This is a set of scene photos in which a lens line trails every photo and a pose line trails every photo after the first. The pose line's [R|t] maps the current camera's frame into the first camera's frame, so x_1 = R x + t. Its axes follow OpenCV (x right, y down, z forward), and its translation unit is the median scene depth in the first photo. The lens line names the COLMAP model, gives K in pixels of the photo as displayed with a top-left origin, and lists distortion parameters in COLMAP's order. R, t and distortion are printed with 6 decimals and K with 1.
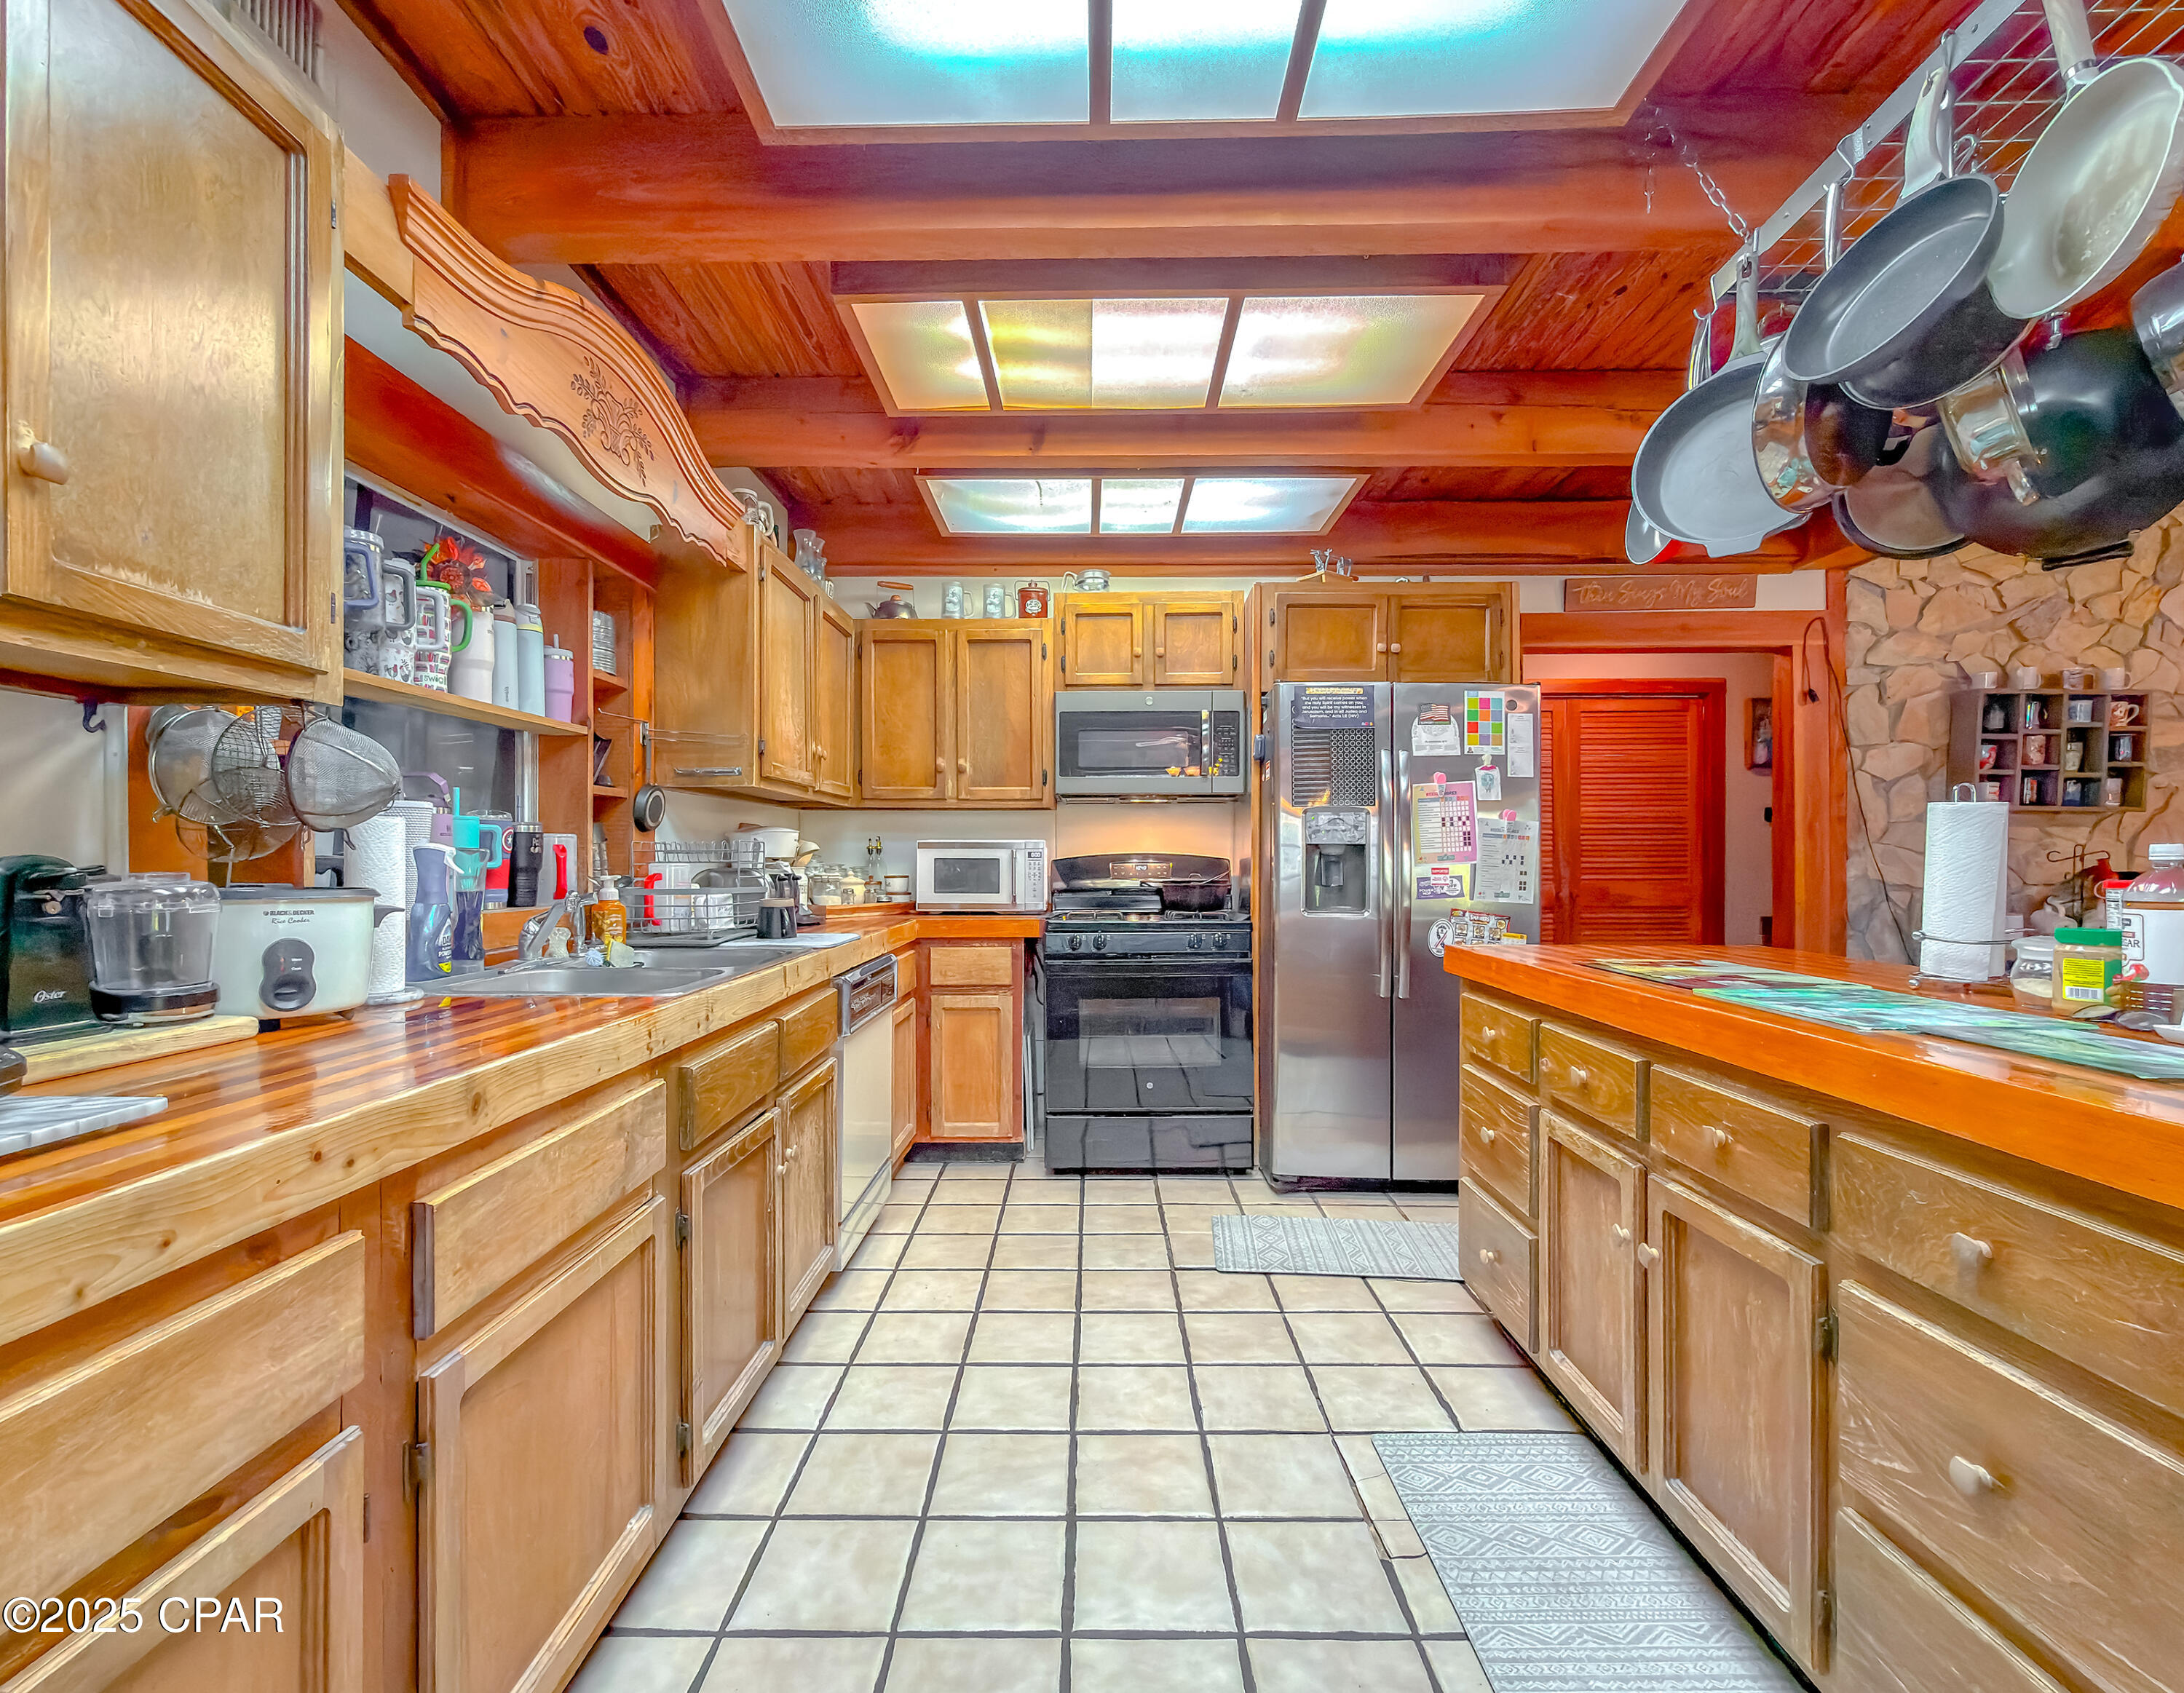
lens RADIAL K [[1028.7, 0, 1073.4], [0, 1028.7, 857.4], [0, 0, 1]] dist [0.003960, -0.001624]
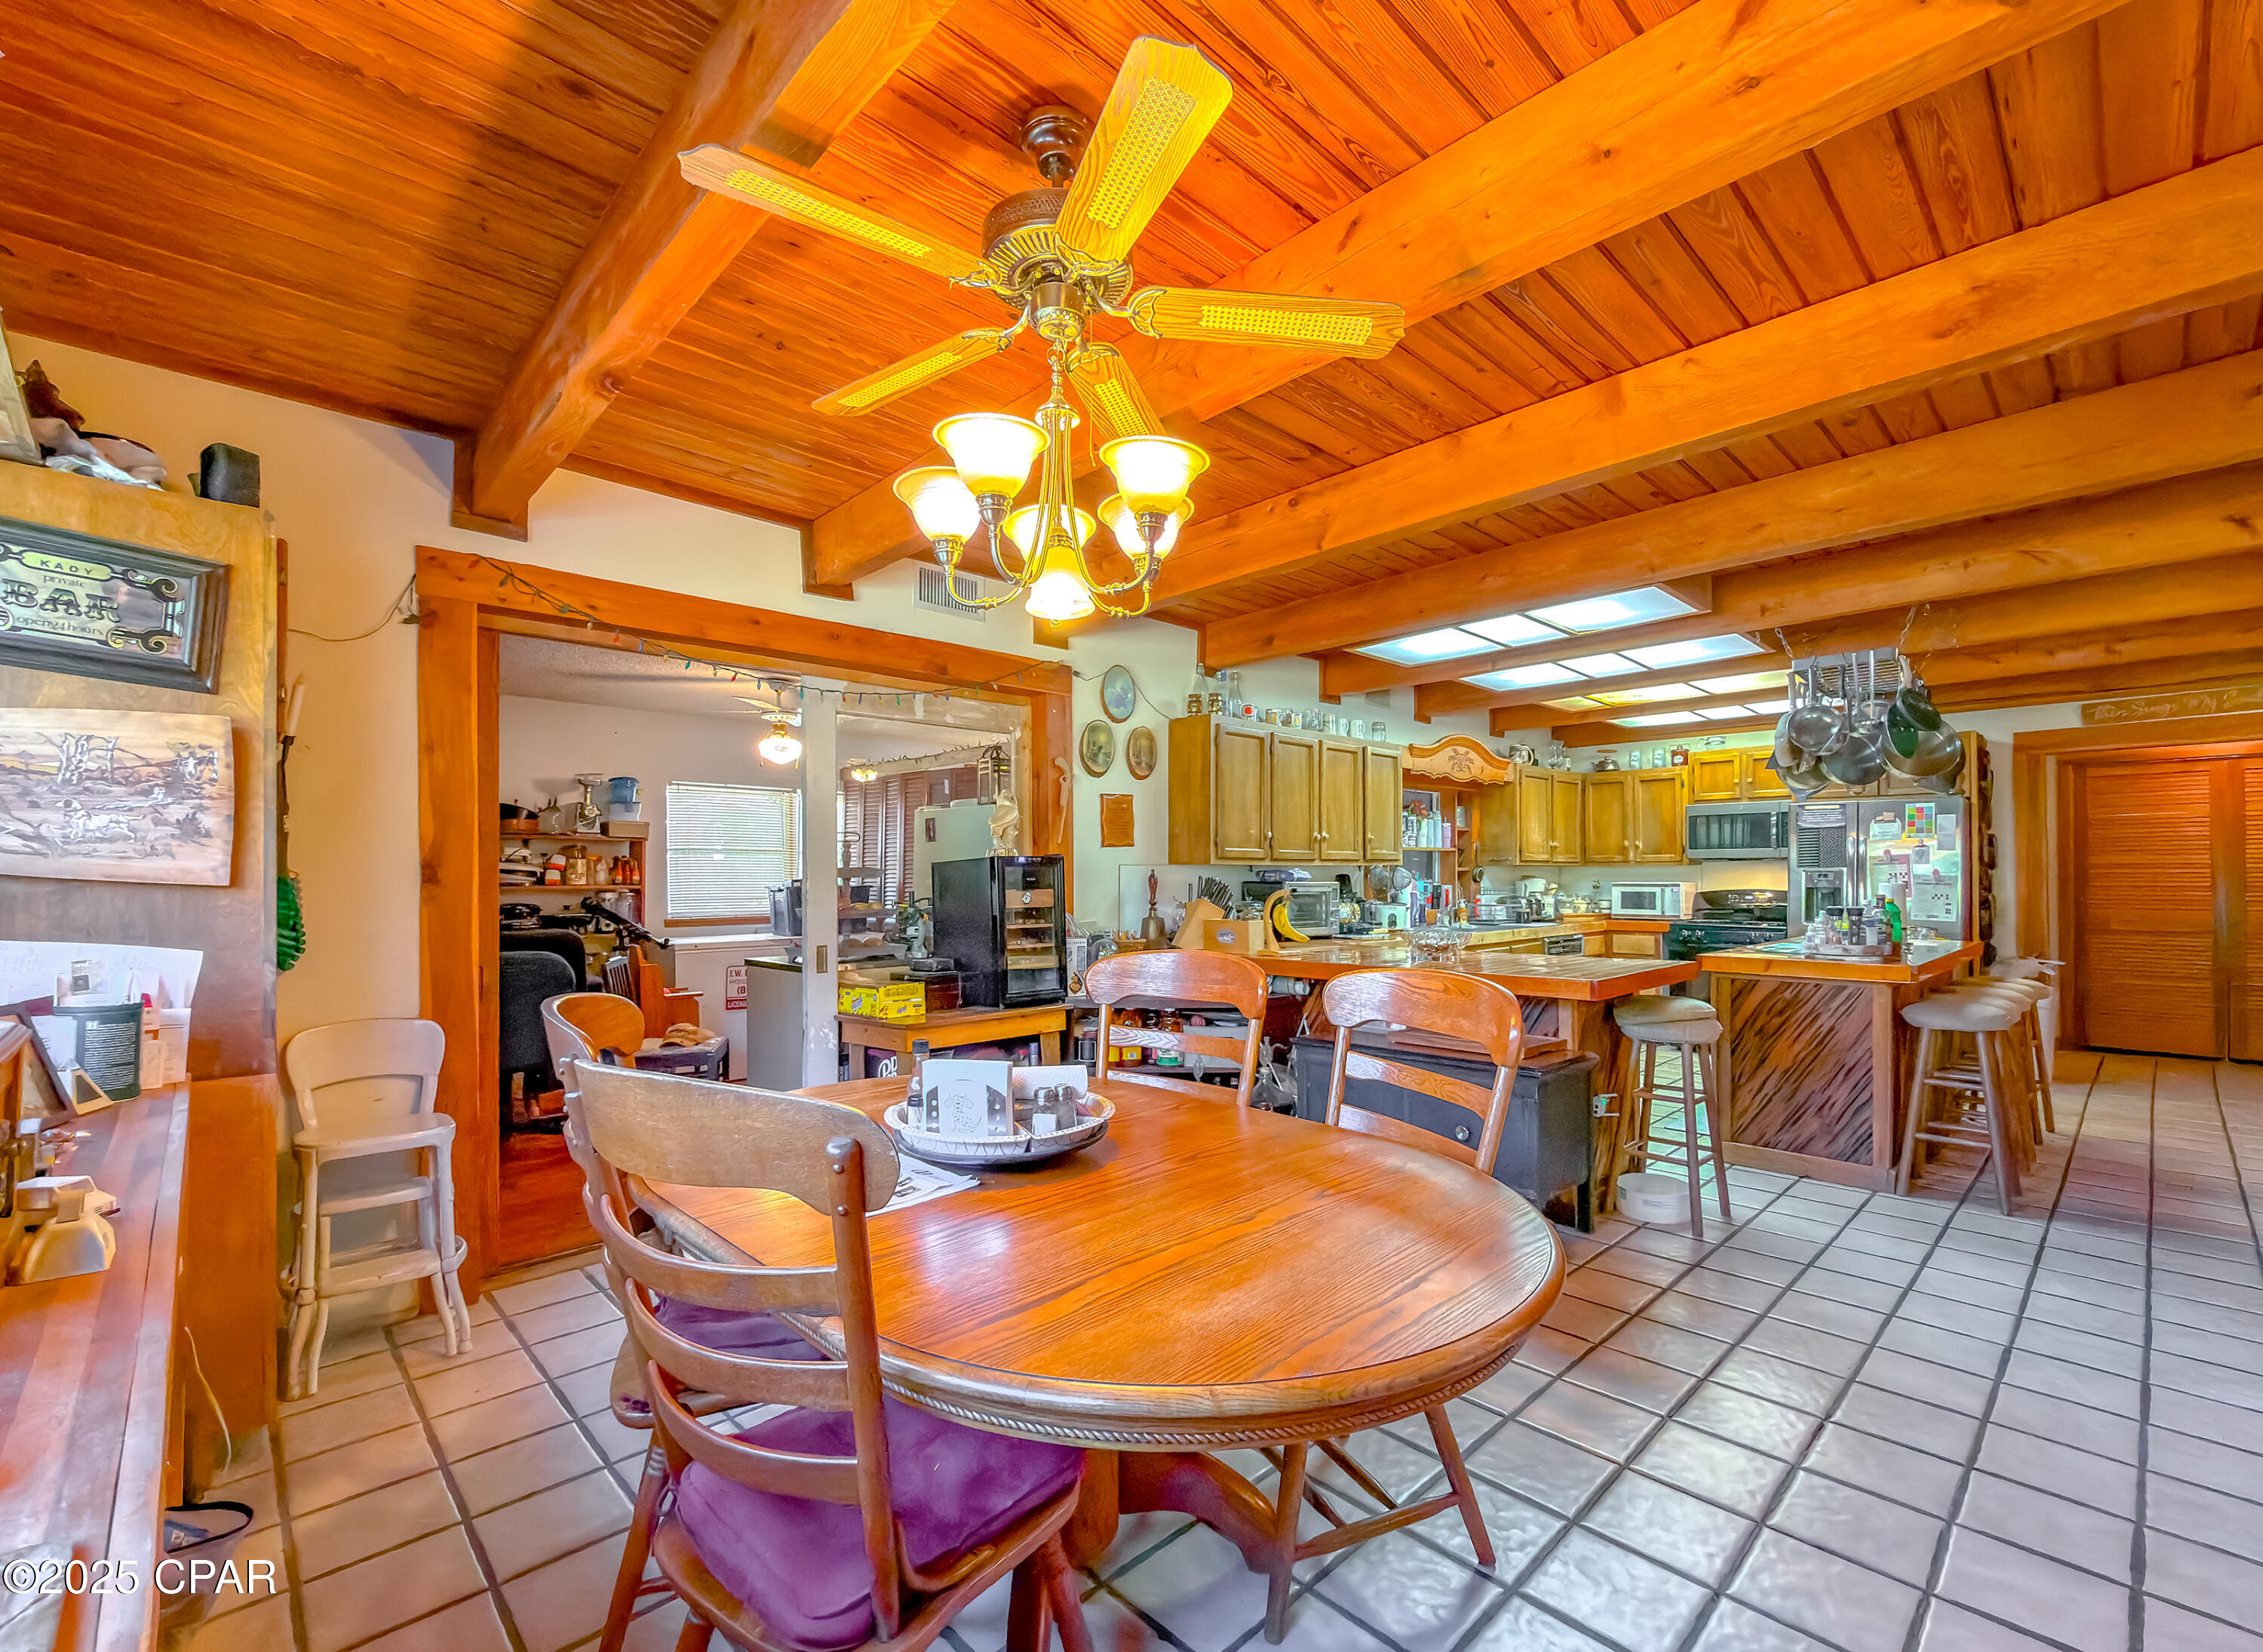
lens RADIAL K [[979.3, 0, 1115.6], [0, 979.3, 866.4], [0, 0, 1]] dist [0.004898, 0.003296]
pose [[0.704971, -0.012178, -0.709131, 0.711698], [0.007255, 0.999924, -0.009959, -0.047886], [0.709199, 0.001876, 0.705006, -1.427890]]
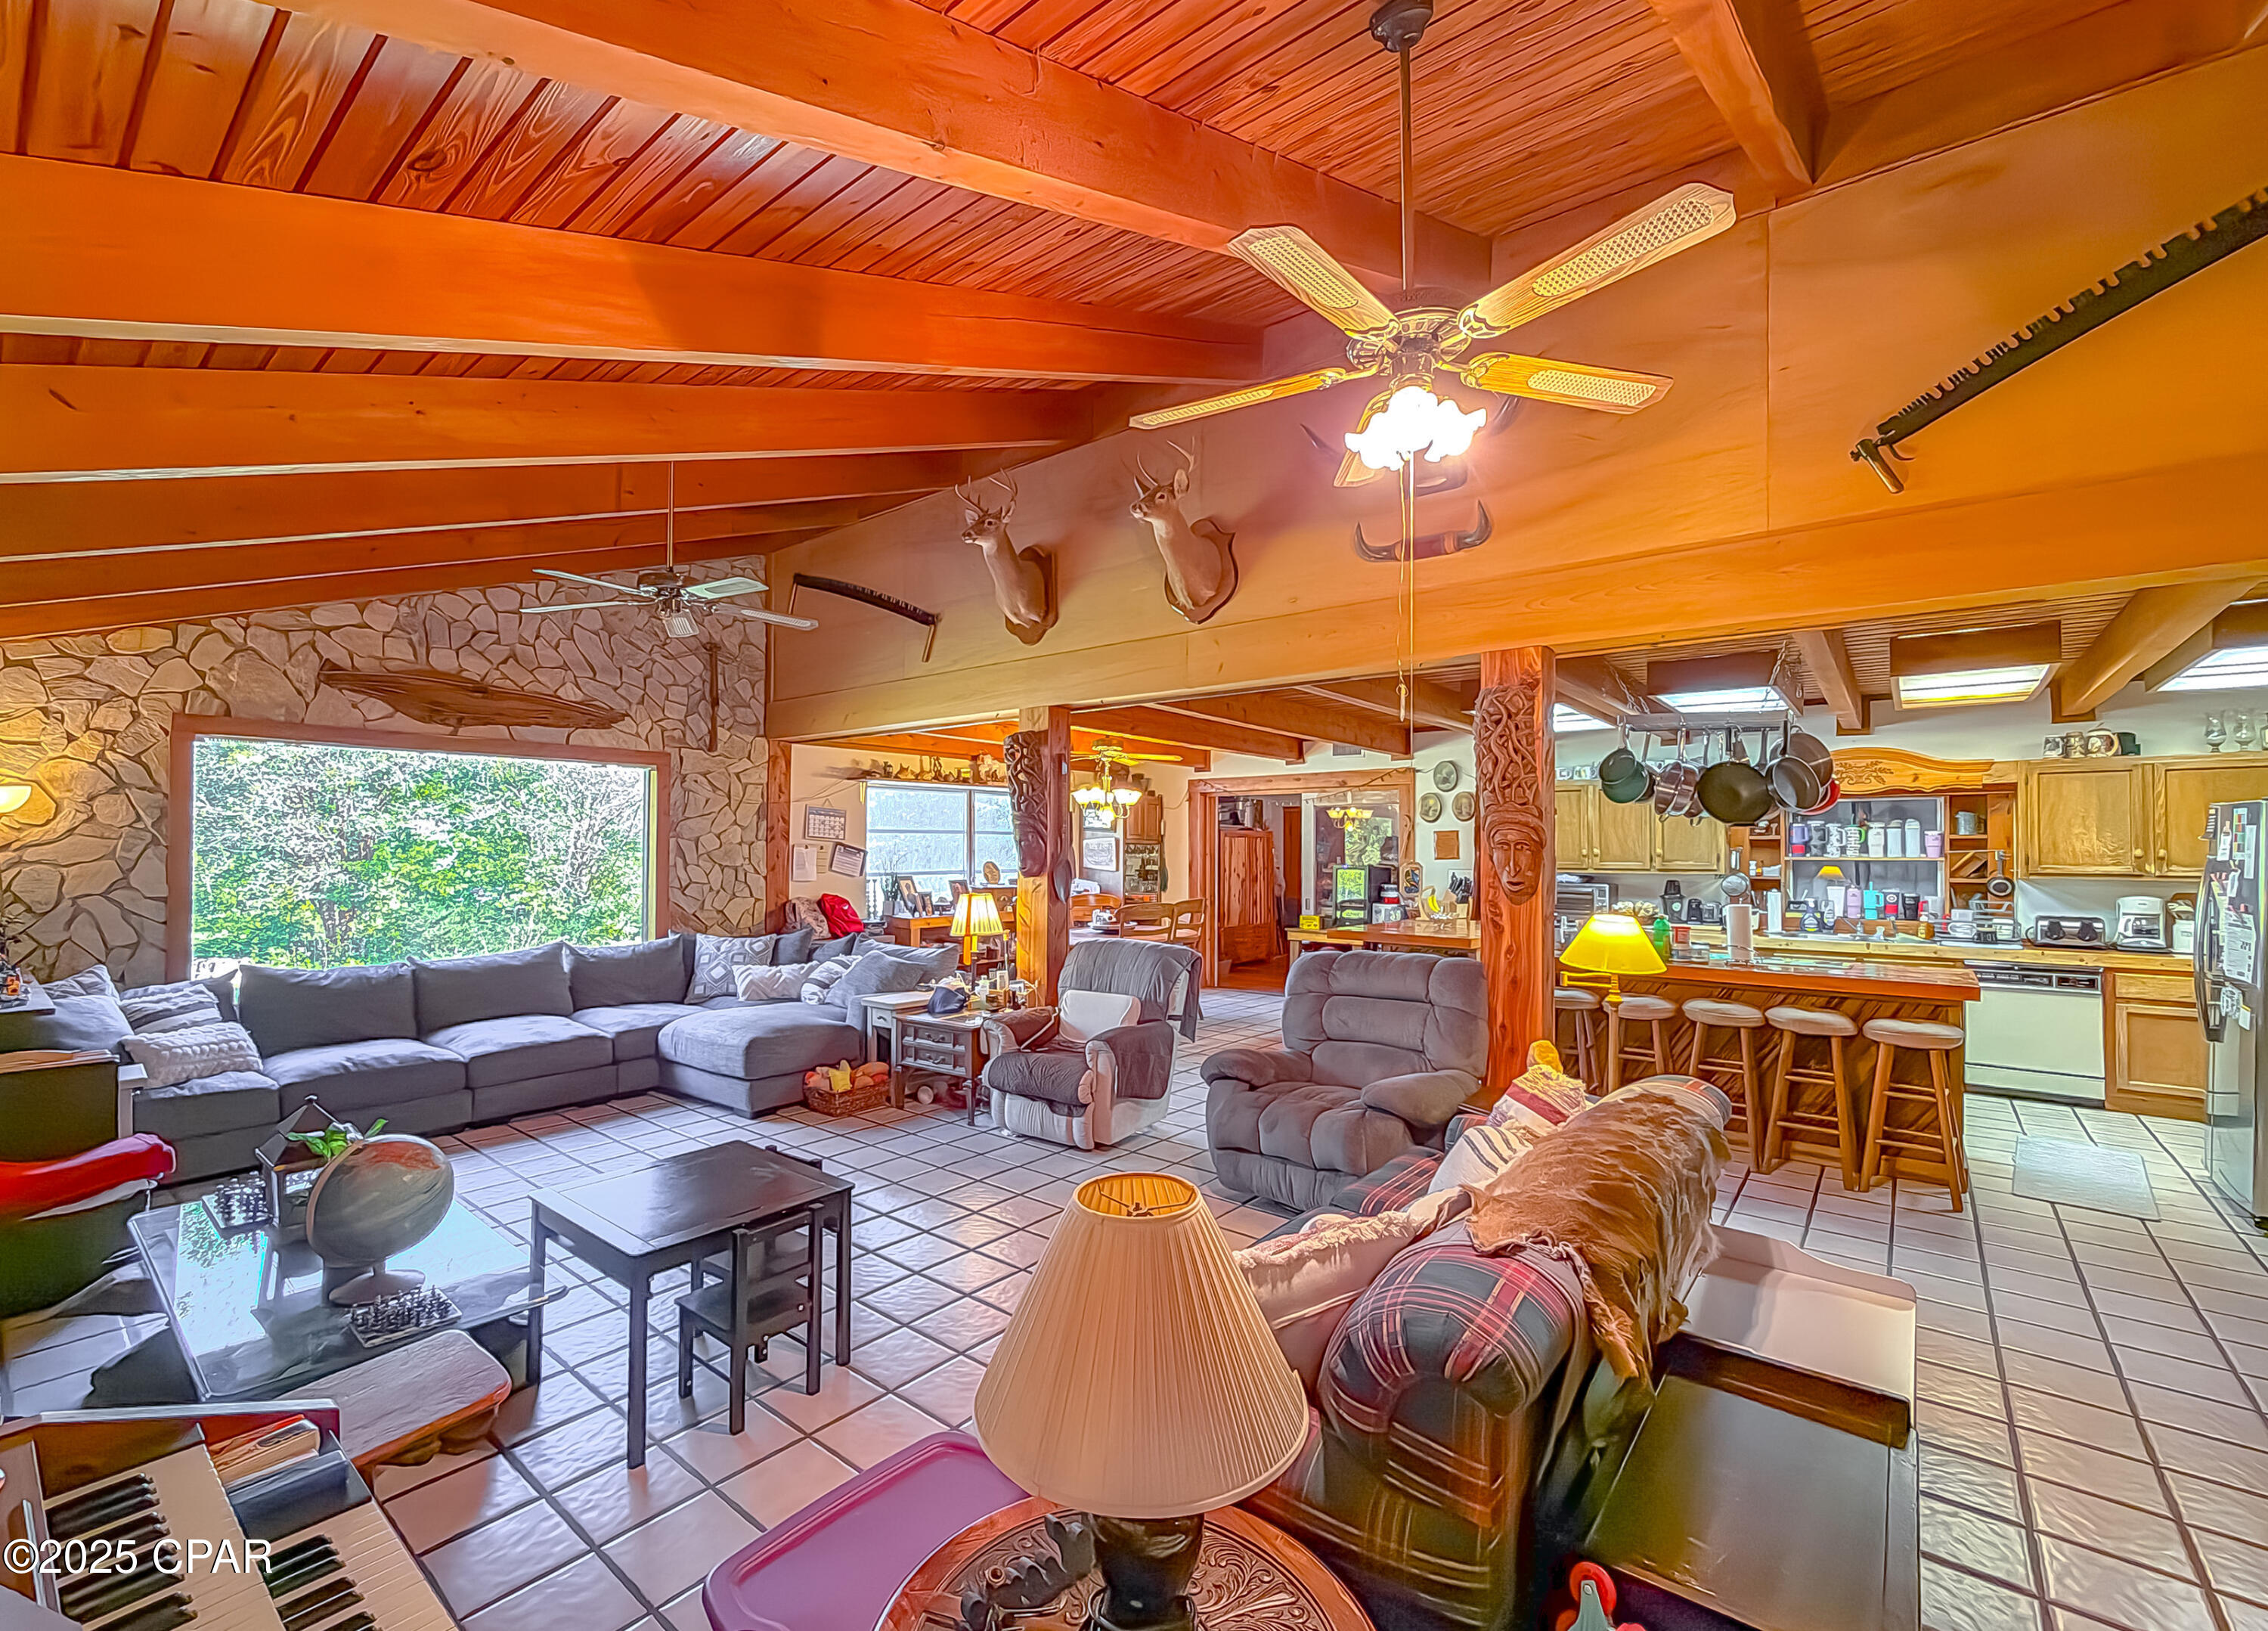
lens RADIAL K [[922.4, 0, 1100.3], [0, 922.4, 838.1], [0, 0, 1]] dist [0.013633, -0.001811]
pose [[-0.602023, -0.017707, -0.798283, 2.494012], [-0.006176, 0.999827, -0.017520, -0.108212], [0.798455, -0.005617, -0.602028, 0.610356]]
